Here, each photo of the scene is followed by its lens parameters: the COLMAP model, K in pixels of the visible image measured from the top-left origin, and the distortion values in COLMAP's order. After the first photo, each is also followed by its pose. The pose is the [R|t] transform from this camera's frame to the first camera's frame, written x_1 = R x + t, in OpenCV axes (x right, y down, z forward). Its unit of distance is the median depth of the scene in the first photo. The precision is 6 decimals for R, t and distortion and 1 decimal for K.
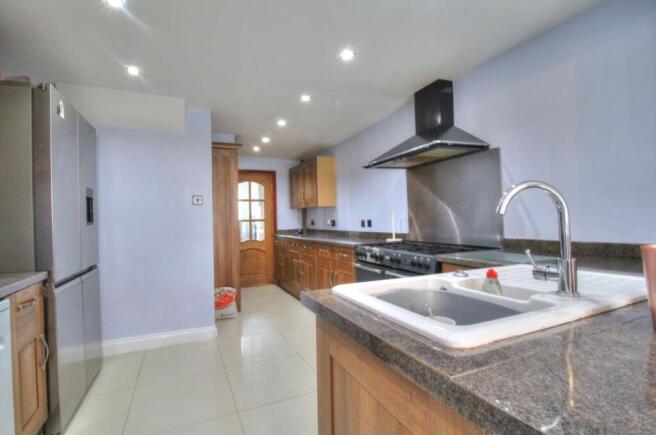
lens RADIAL K [[309.7, 0, 322.7], [0, 309.7, 215.2], [0, 0, 1]] dist [-0.002860, -0.000998]
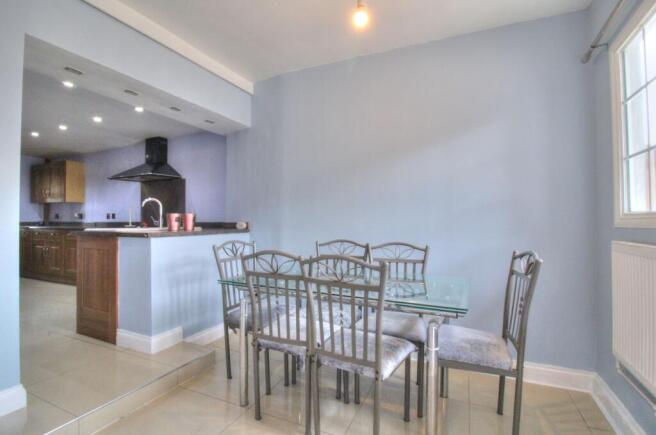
lens RADIAL K [[309.7, 0, 322.7], [0, 309.7, 215.2], [0, 0, 1]] dist [-0.002860, -0.000998]
pose [[0.759546, 0.035076, 0.649507, -0.038068], [-0.028313, 0.999381, -0.020861, 0.023020], [-0.649837, -0.002545, 0.760070, -0.642208]]
